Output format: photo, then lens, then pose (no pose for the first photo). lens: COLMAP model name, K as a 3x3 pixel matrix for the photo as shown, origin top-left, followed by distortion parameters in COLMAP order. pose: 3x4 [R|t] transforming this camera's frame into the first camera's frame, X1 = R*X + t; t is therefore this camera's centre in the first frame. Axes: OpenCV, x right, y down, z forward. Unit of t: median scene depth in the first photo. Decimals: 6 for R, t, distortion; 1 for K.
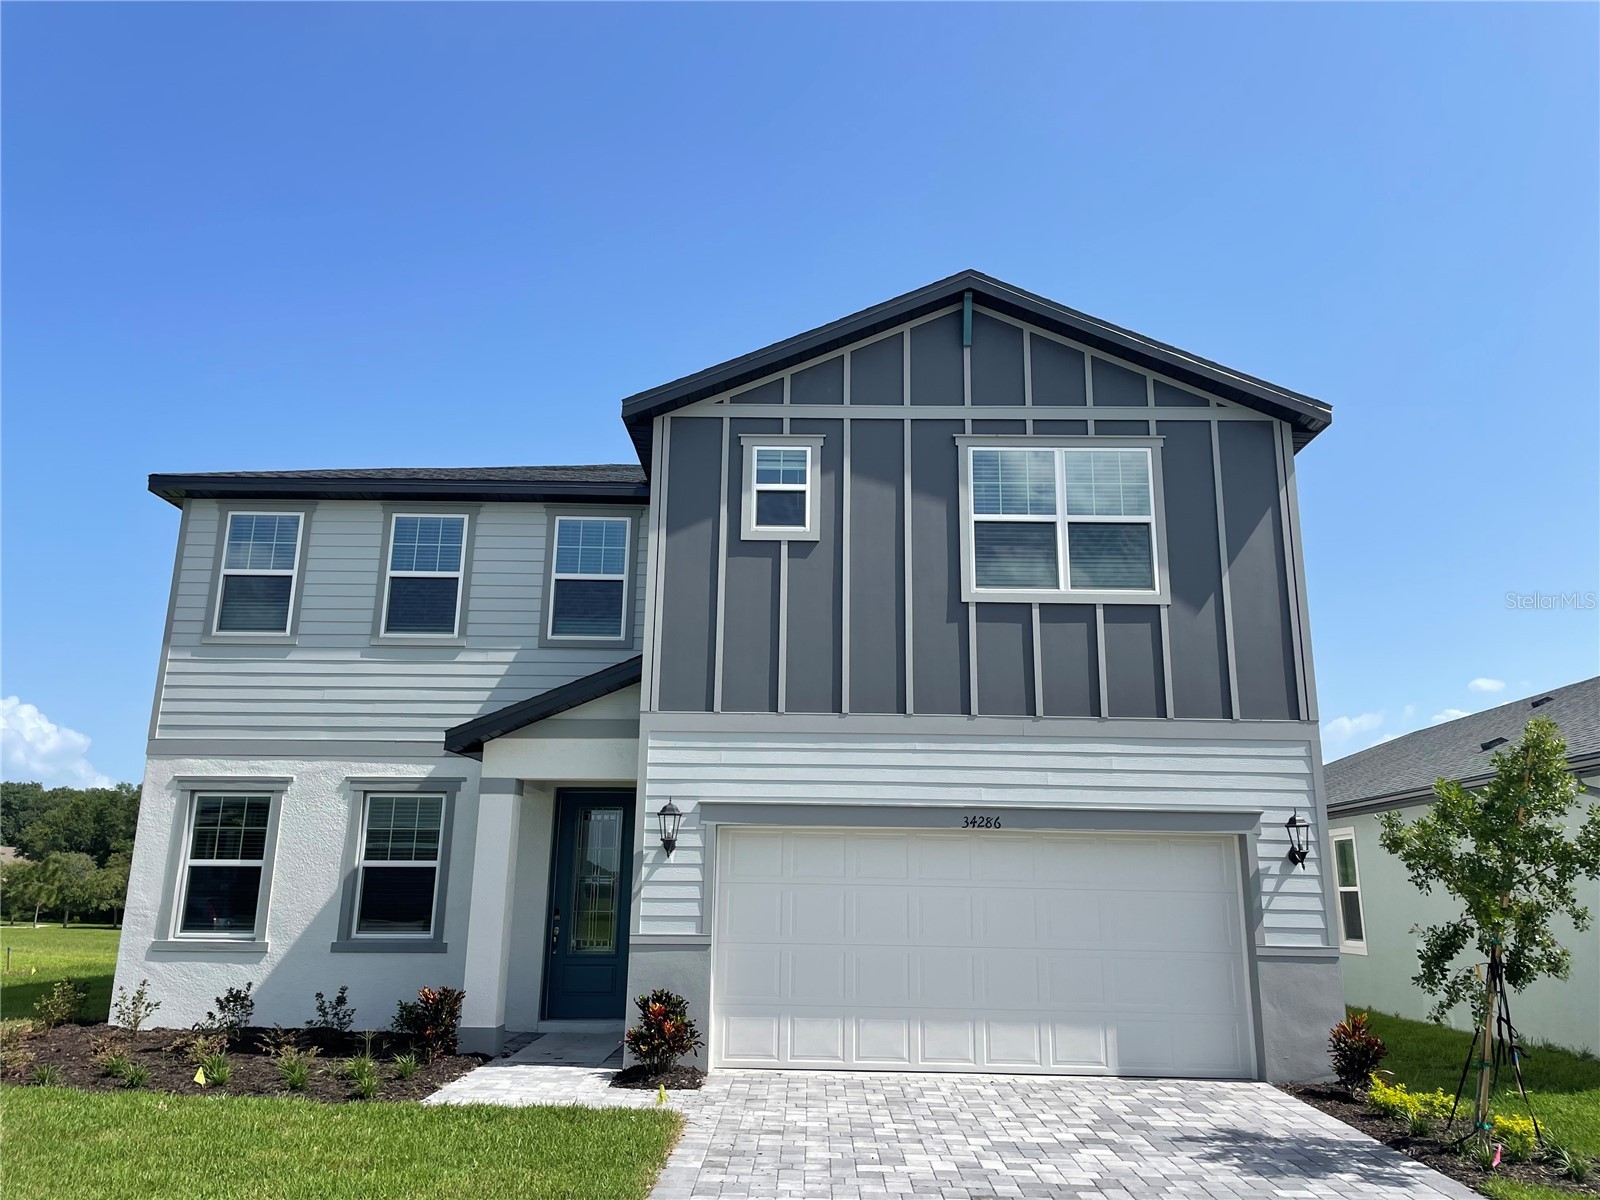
lens RADIAL K [[1199.6, 0, 802.6], [0, 1199.6, 587.2], [0, 0, 1]] dist [0.098324, -0.128252]
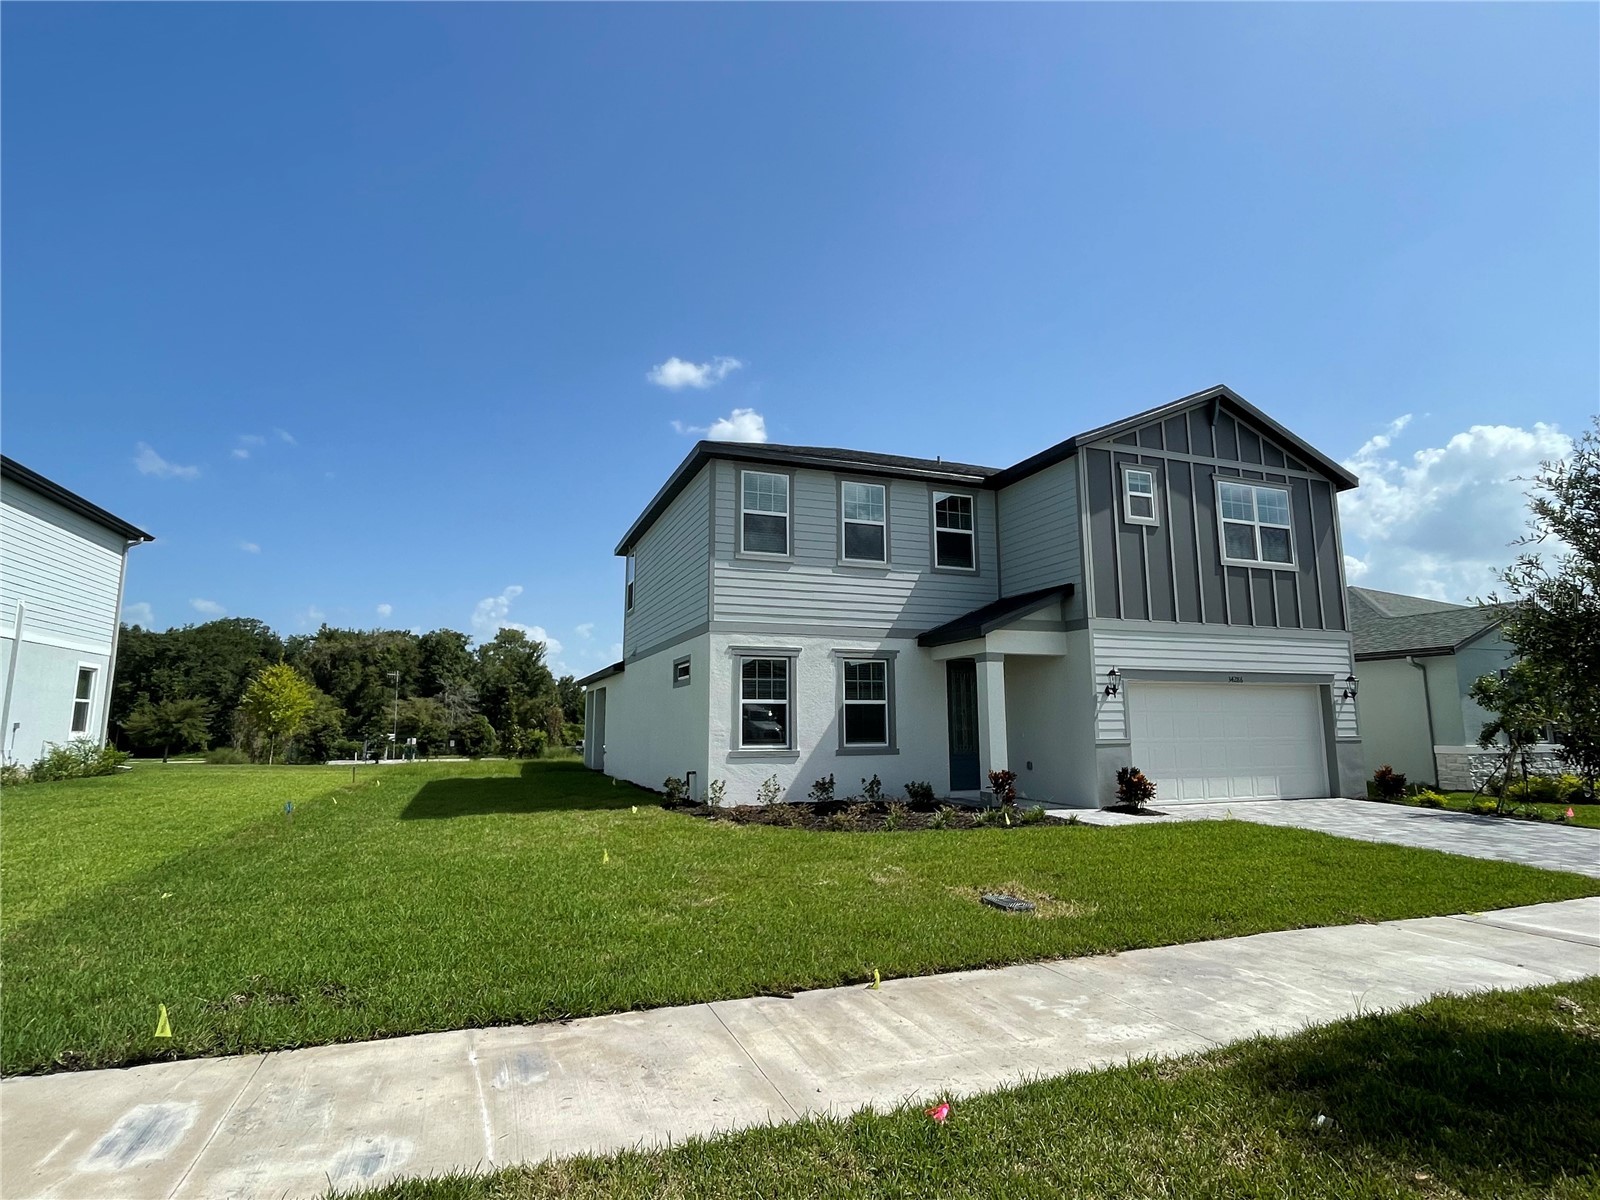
lens RADIAL K [[835.0, 0, 798.2], [0, 835.0, 597.3], [0, 0, 1]] dist [-0.000793, -0.000771]
pose [[0.930307, 0.038939, 0.364708, -0.940203], [-0.074098, 0.993799, 0.082904, 0.003393], [-0.359218, -0.104150, 0.927424, 0.016170]]
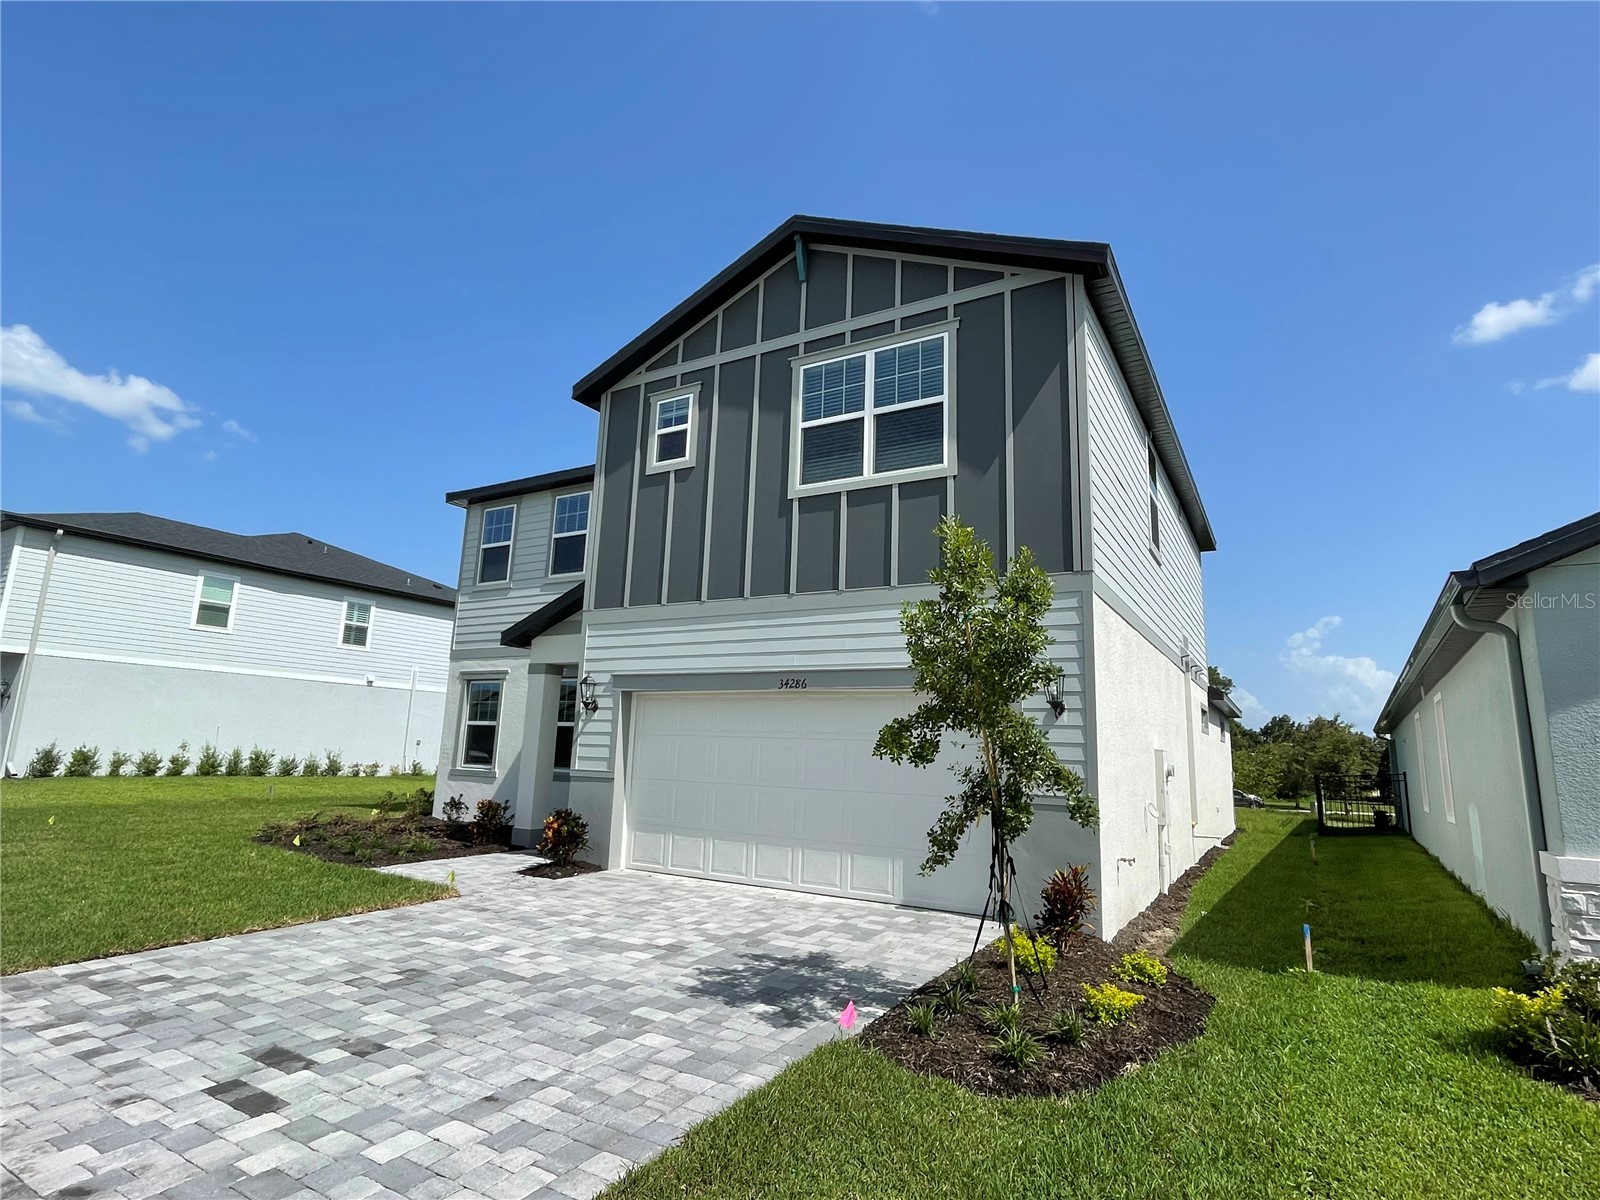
lens RADIAL K [[835.0, 0, 798.2], [0, 835.0, 597.3], [0, 0, 1]] dist [-0.000793, -0.000771]
pose [[0.863469, -0.077171, -0.498464, 0.526449], [0.100073, 0.994792, 0.019341, 0.090313], [0.494376, -0.066583, 0.866694, 0.287500]]
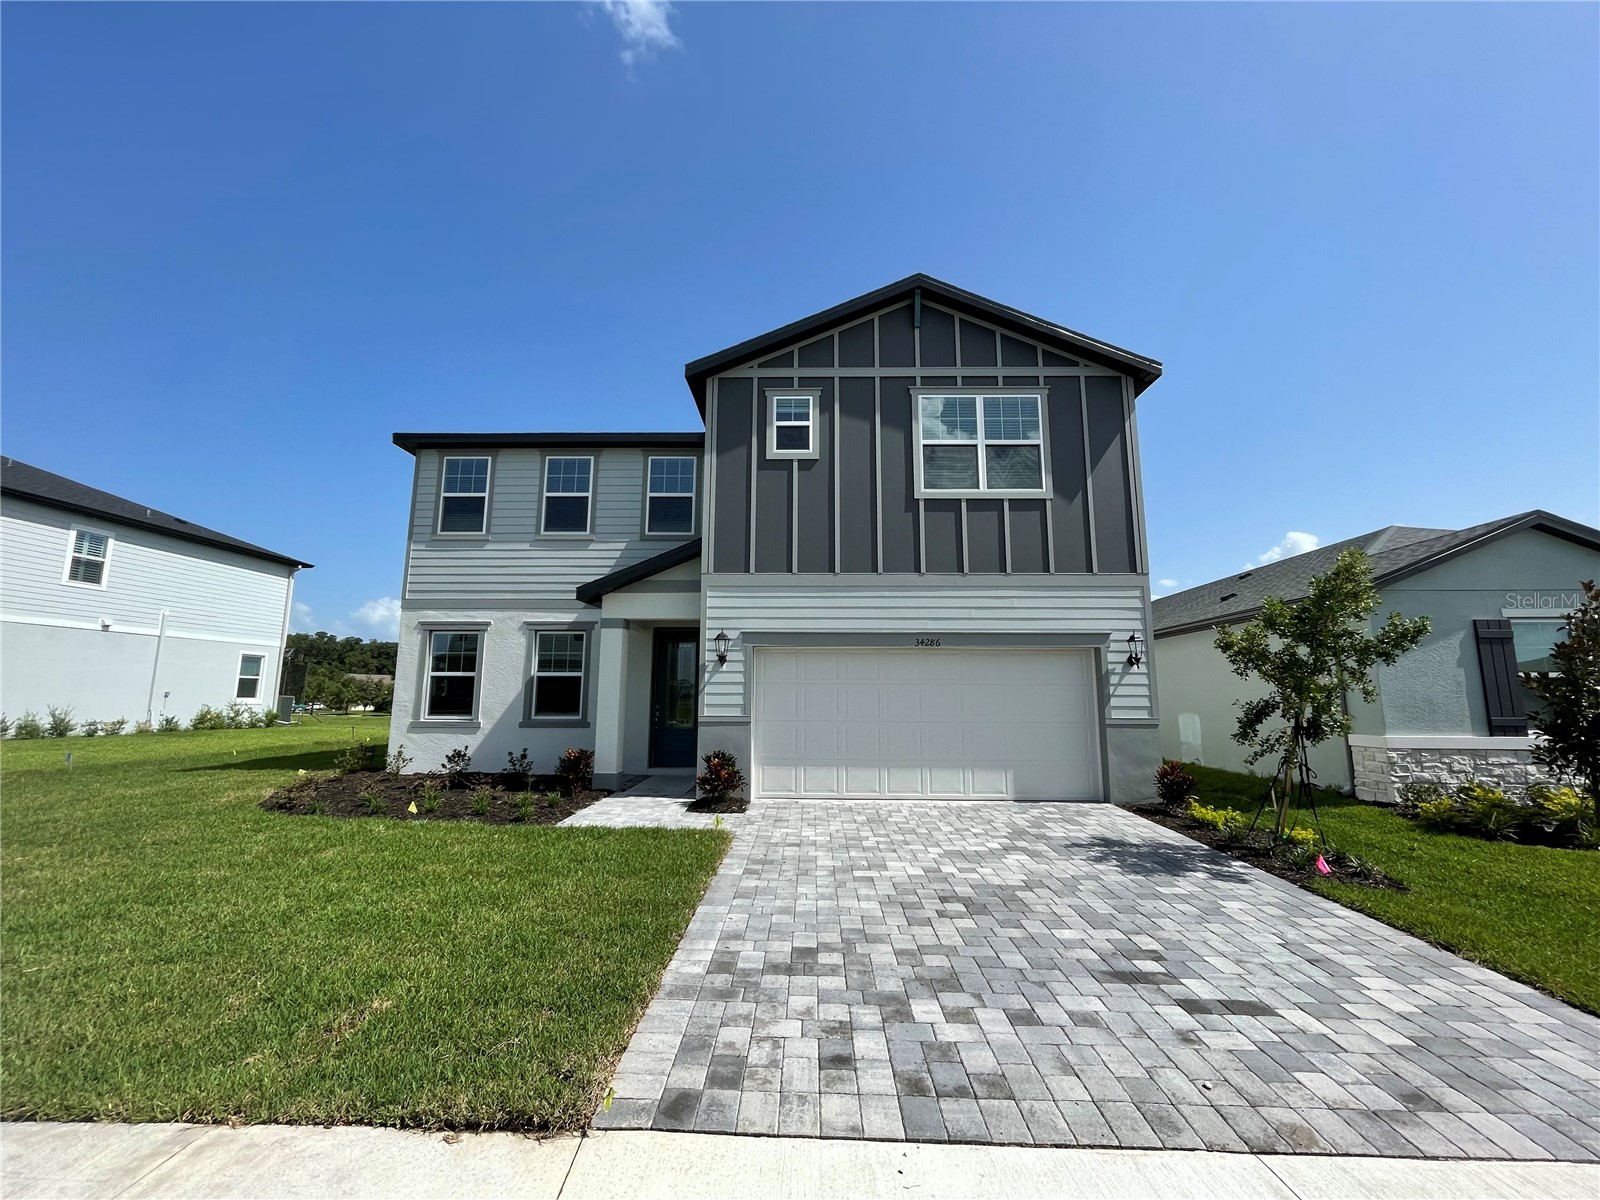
lens RADIAL K [[650.2, 0, 798.8], [0, 650.2, 597.9], [0, 0, 1]] dist [-0.001507, -0.000106]
pose [[0.999883, -0.010874, -0.010739, -0.004025], [0.011850, 0.995357, 0.095519, 0.055171], [0.009650, -0.095636, 0.995370, 0.176999]]
